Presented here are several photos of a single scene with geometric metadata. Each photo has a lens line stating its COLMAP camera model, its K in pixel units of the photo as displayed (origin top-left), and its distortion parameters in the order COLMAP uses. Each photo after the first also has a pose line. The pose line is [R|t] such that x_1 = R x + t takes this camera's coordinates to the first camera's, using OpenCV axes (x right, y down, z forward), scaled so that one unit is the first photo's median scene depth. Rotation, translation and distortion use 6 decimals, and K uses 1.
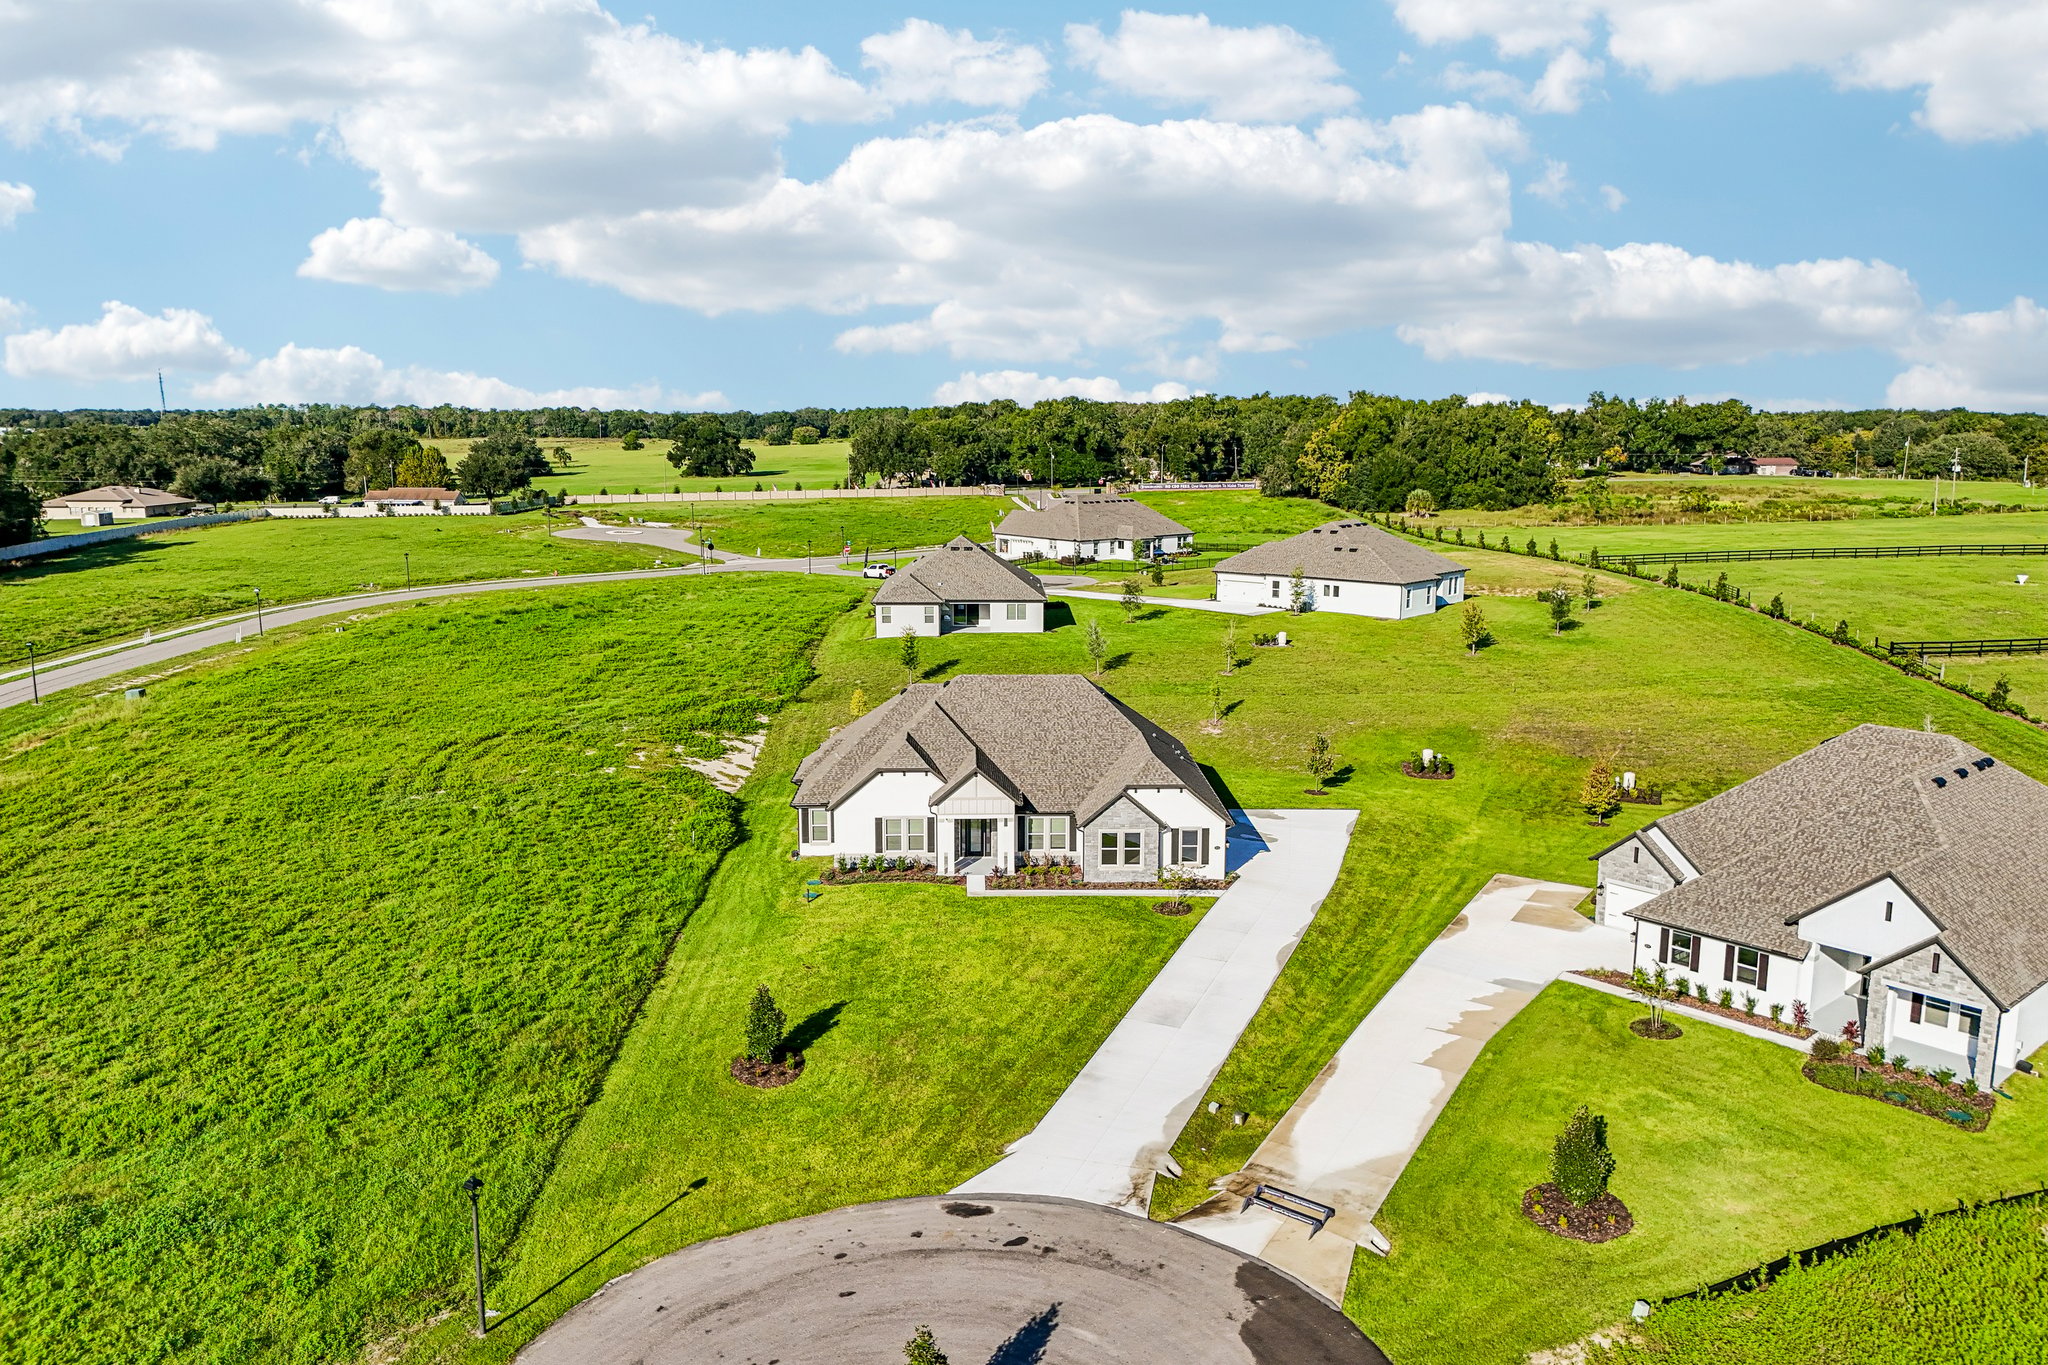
lens RADIAL K [[1505.0, 0, 1019.6], [0, 1505.0, 687.9], [0, 0, 1]] dist [0.075272, -0.083941]
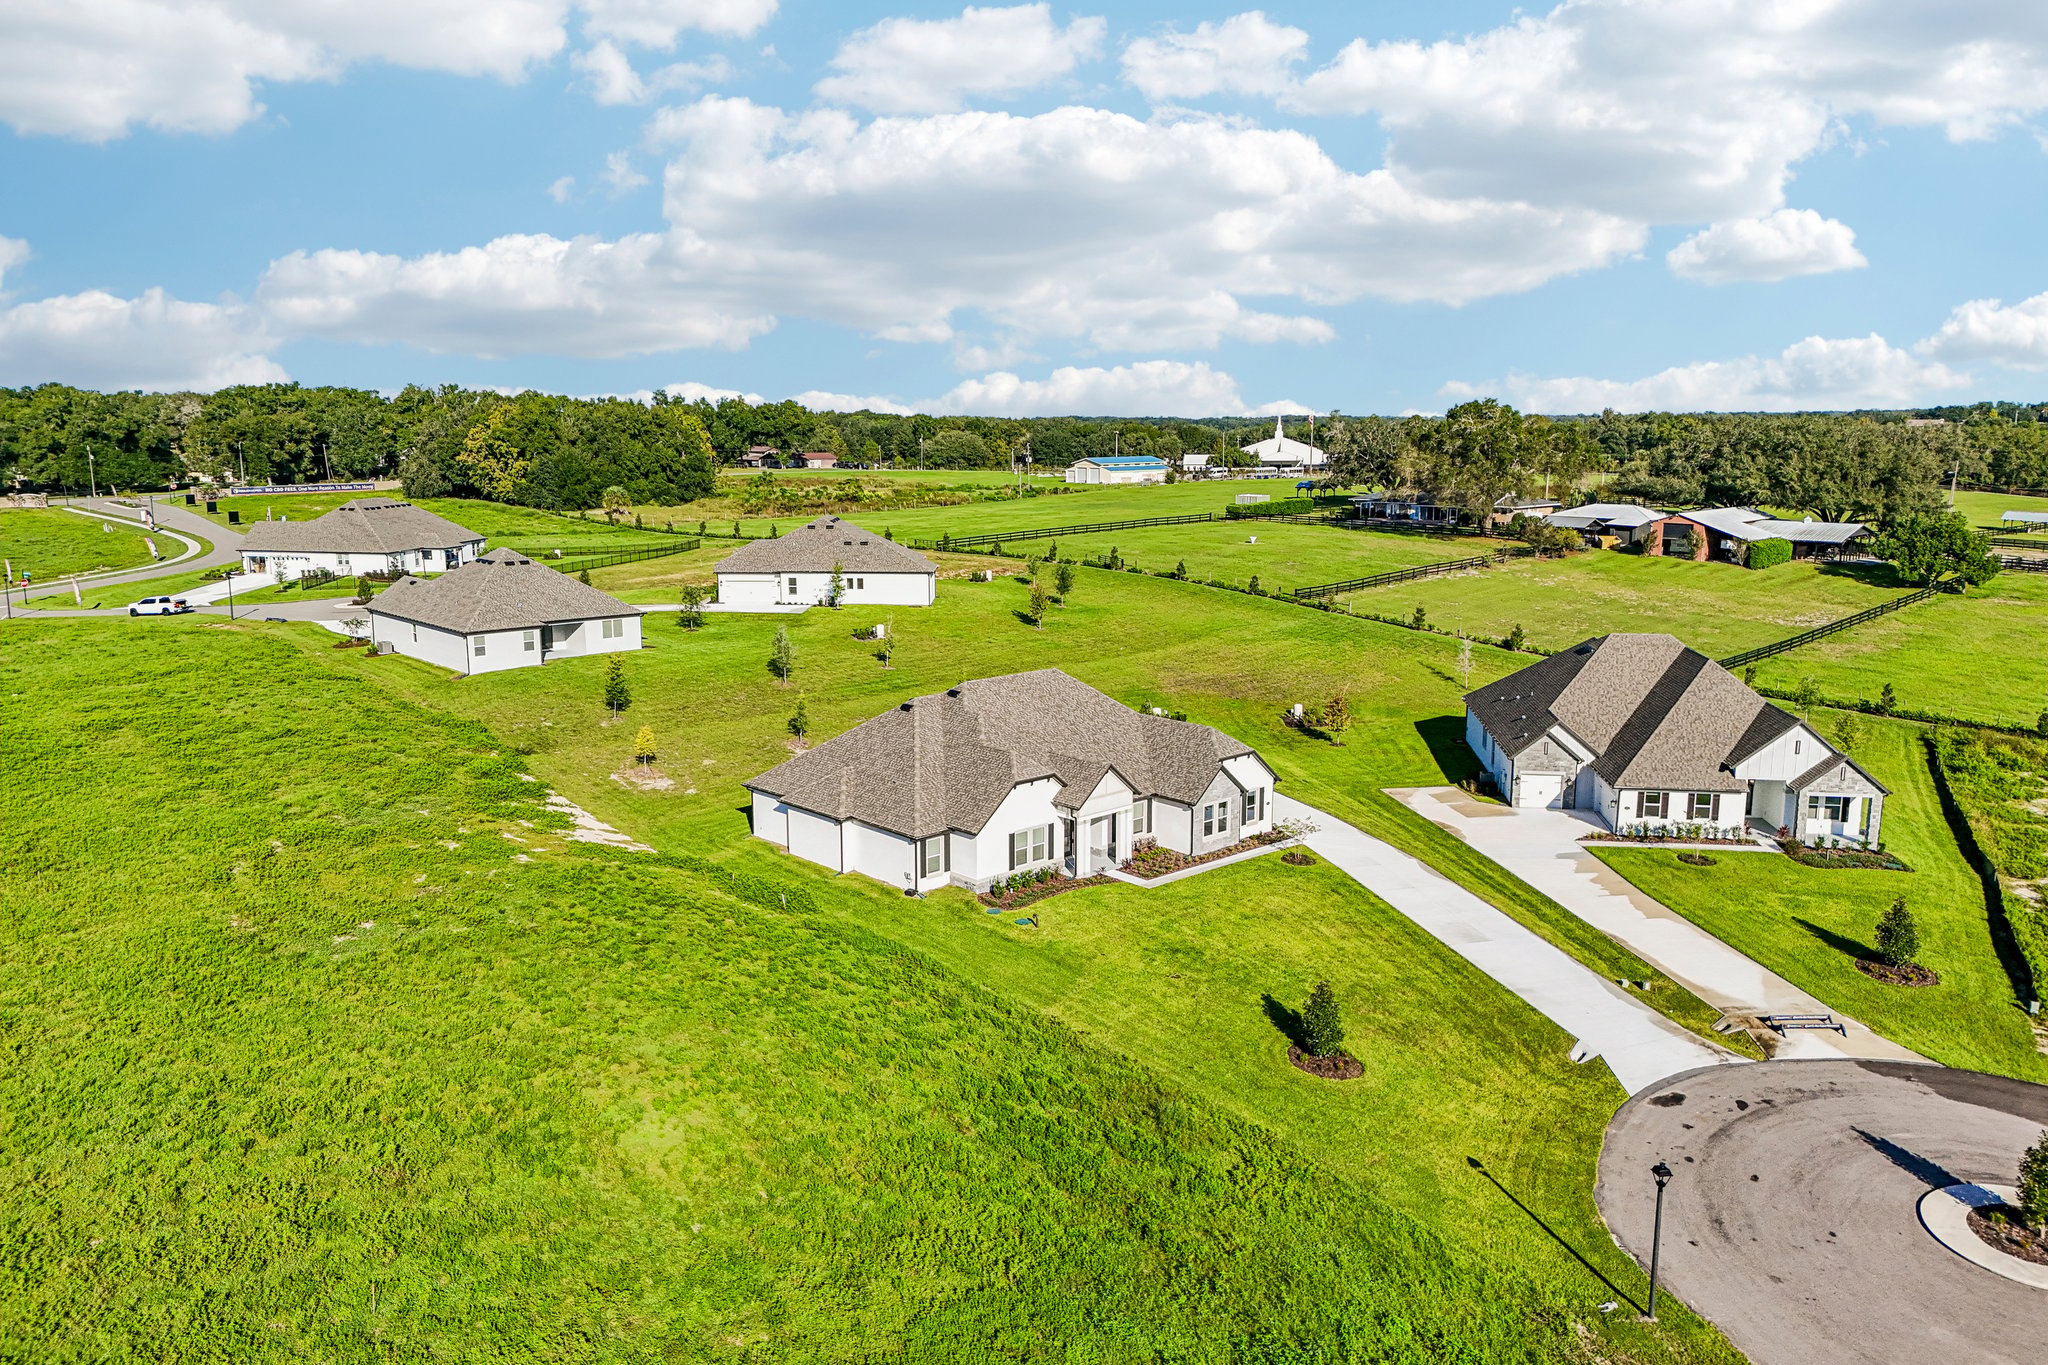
lens RADIAL K [[1505.0, 0, 1031.1], [0, 1505.0, 697.7], [0, 0, 1]] dist [0.075272, -0.083941]
pose [[0.747836, -0.120569, 0.652843, -0.265682], [0.115160, 0.992022, 0.051292, -0.017809], [-0.653819, 0.036823, 0.755755, 0.102402]]
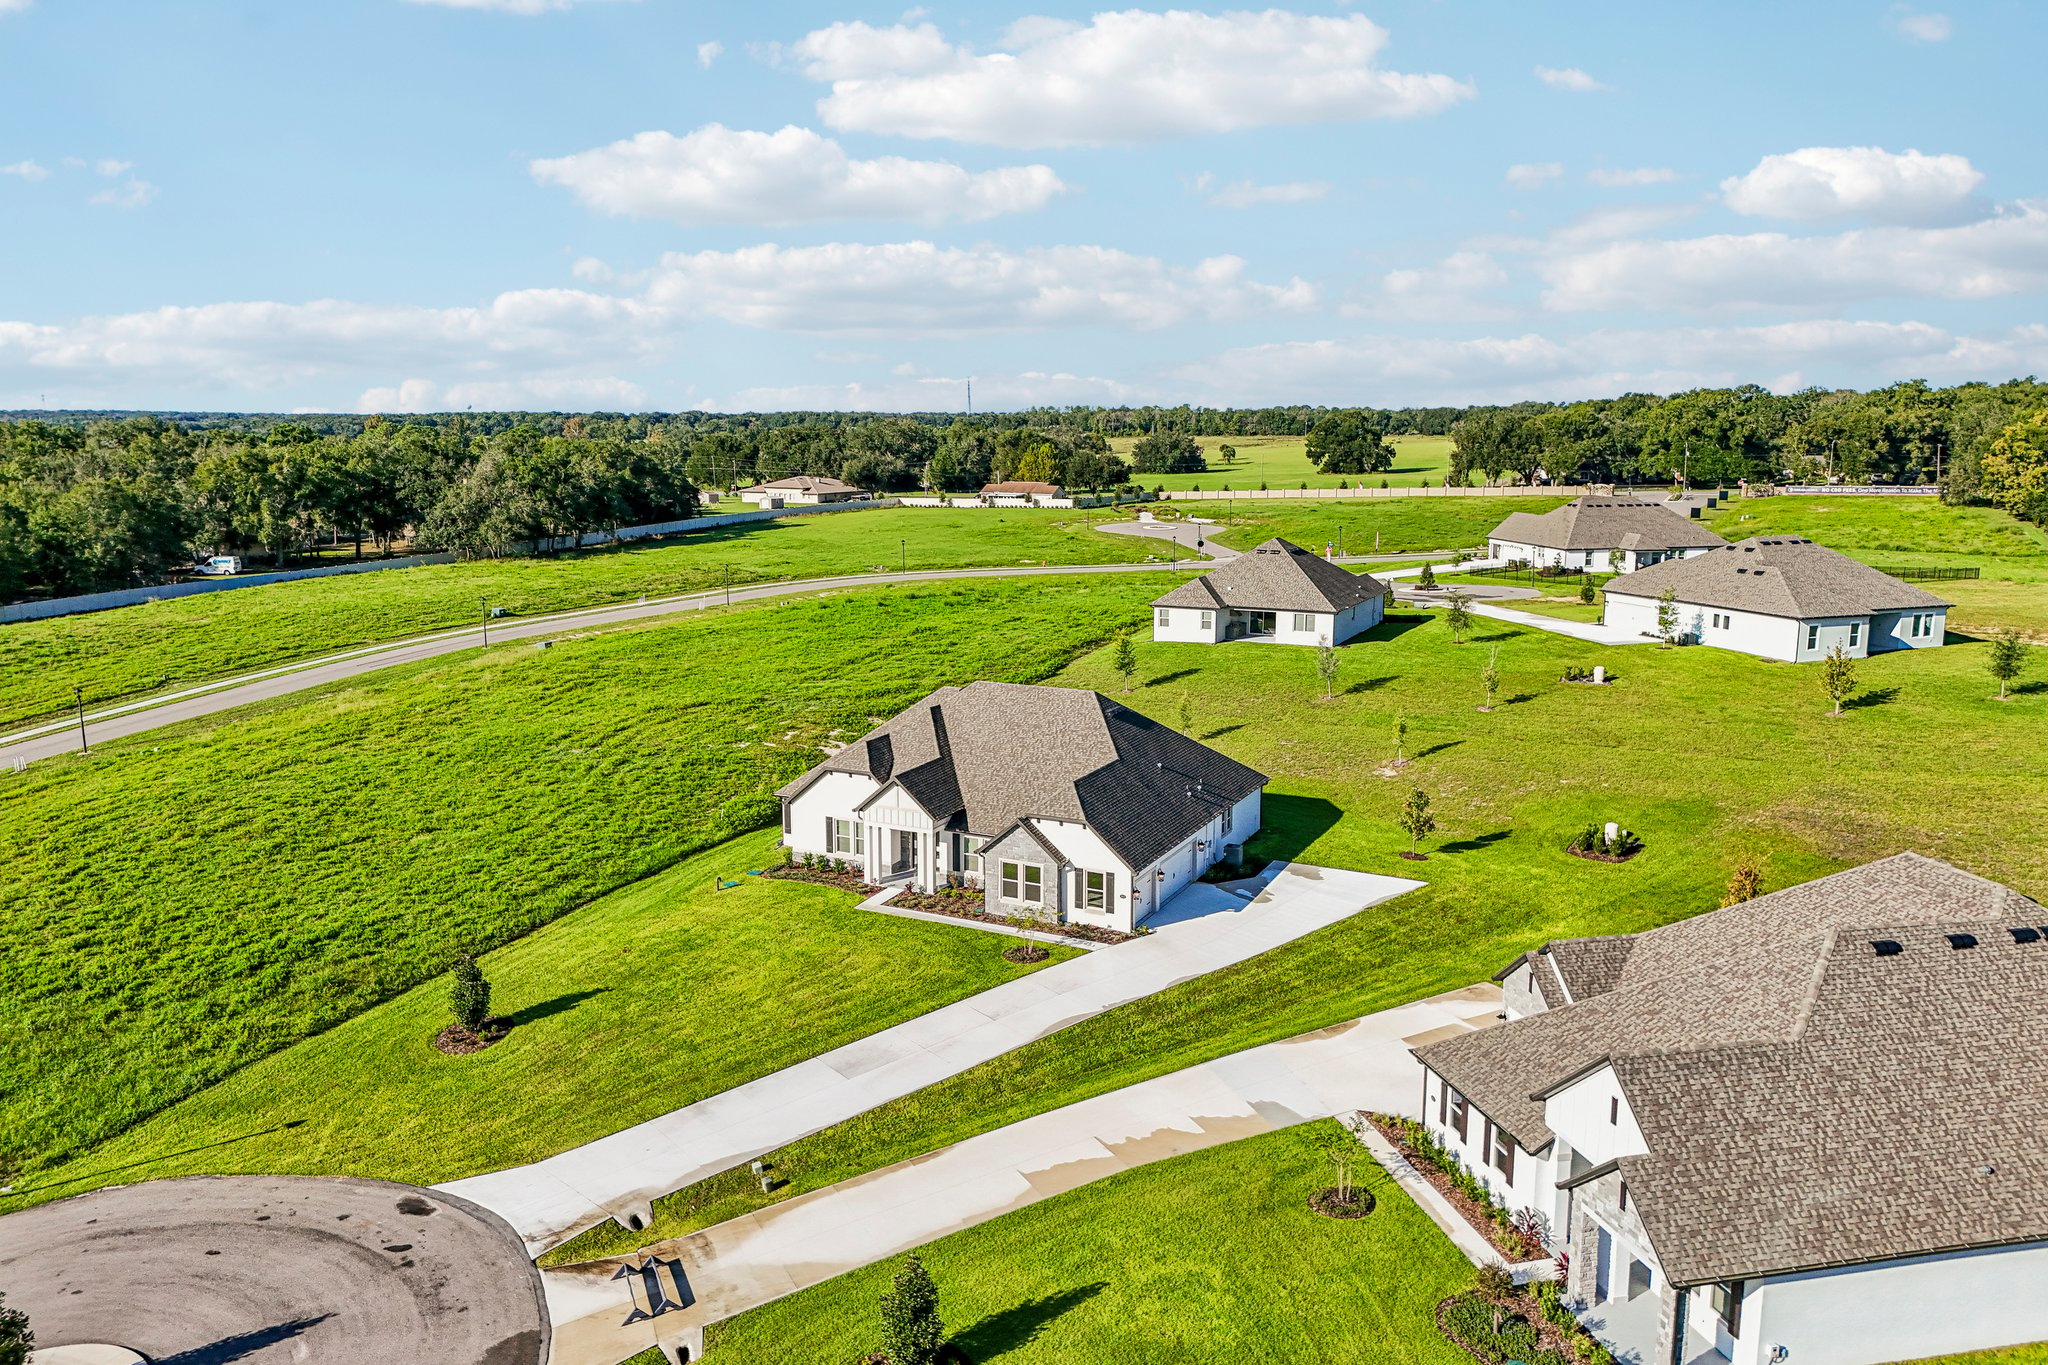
lens RADIAL K [[1505.0, 0, 1013.7], [0, 1505.0, 696.3], [0, 0, 1]] dist [0.075272, -0.083941]
pose [[0.880723, 0.083558, -0.466202, 0.177387], [-0.080230, 0.996410, 0.027022, -0.010877], [0.466787, 0.013604, 0.884265, 0.070968]]
